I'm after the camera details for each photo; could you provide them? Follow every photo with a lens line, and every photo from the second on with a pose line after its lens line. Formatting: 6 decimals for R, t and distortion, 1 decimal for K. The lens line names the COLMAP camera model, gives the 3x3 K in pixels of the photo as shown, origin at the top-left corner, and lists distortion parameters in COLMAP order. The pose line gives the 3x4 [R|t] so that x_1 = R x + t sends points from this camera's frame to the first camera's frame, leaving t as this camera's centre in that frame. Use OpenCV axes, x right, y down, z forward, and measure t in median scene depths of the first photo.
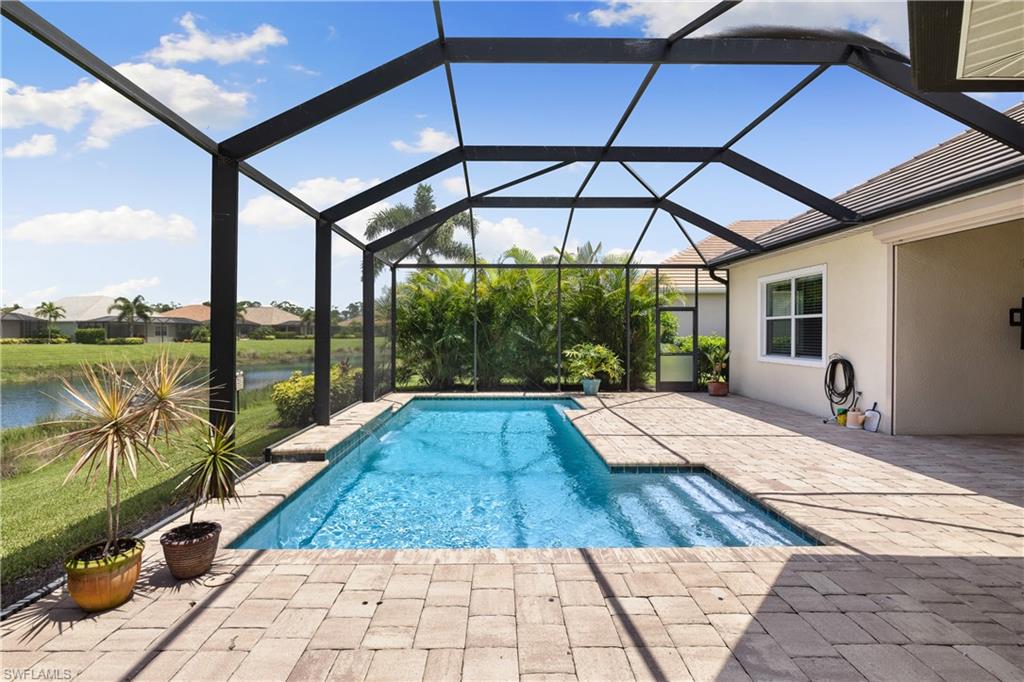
lens RADIAL K [[461.7, 0, 509.0], [0, 461.7, 333.4], [0, 0, 1]] dist [-0.003051, 0.000249]
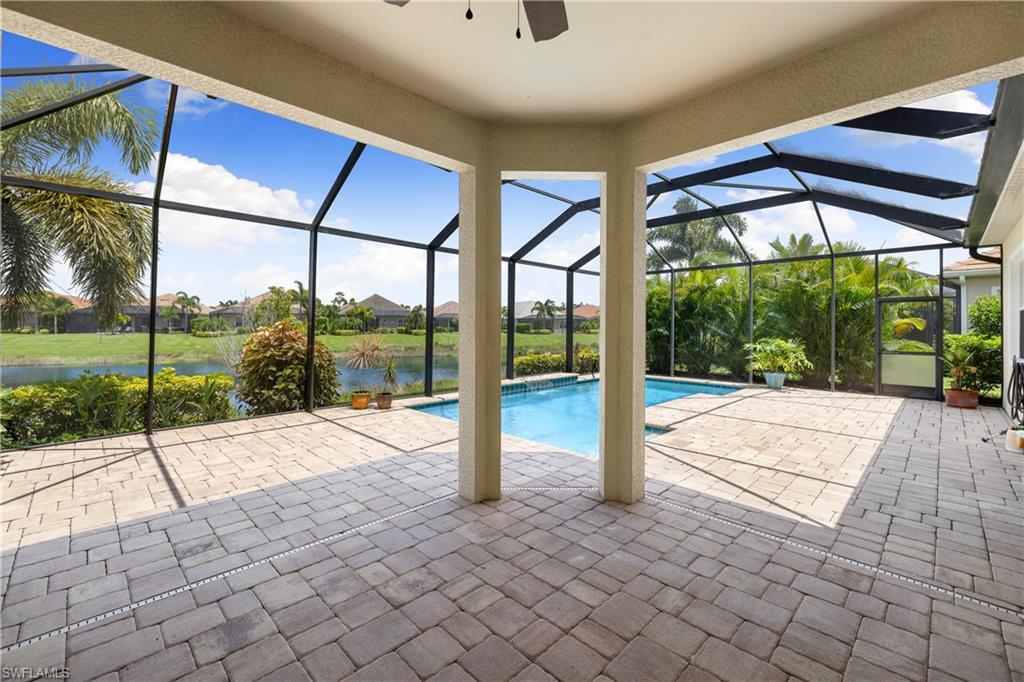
lens RADIAL K [[435.7, 0, 507.3], [0, 435.7, 326.0], [0, 0, 1]] dist [0.000467, 0.000019]
pose [[0.689234, 0.001606, -0.724537, 0.544685], [-0.003320, 0.999994, -0.000941, -0.001177], [0.724531, 0.003054, 0.689235, -0.100948]]
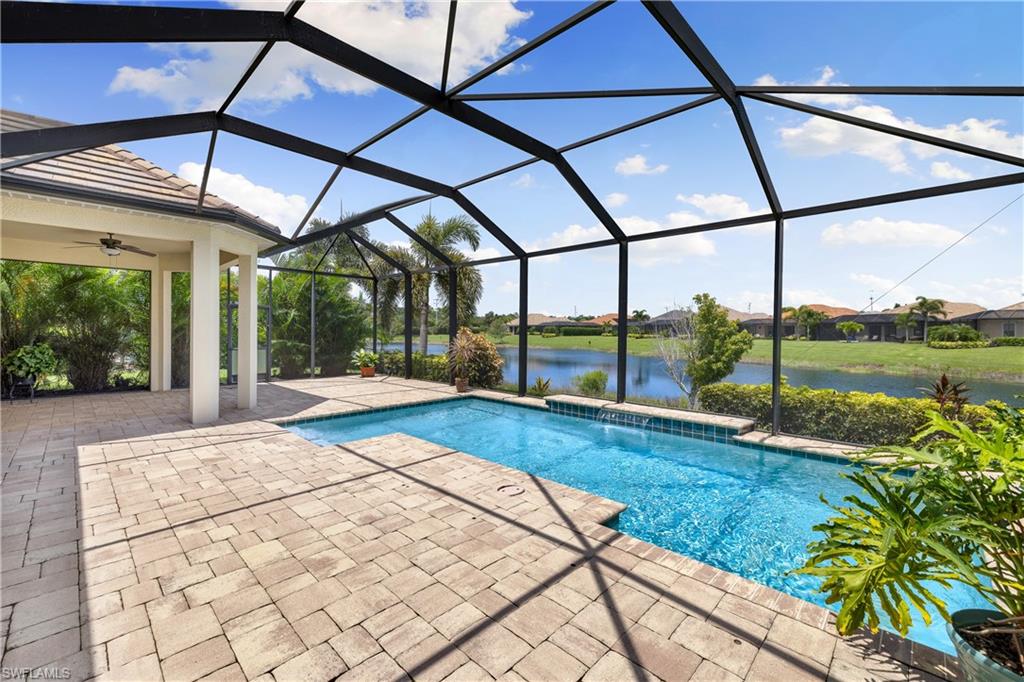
lens RADIAL K [[432.1, 0, 506.3], [0, 432.1, 330.6], [0, 0, 1]] dist [0.001217, 0.000468]
pose [[-0.722045, -0.006511, -0.691816, 0.445215], [-0.008397, 0.999965, -0.000648, 0.003017], [0.691795, 0.005341, -0.722074, 1.131492]]
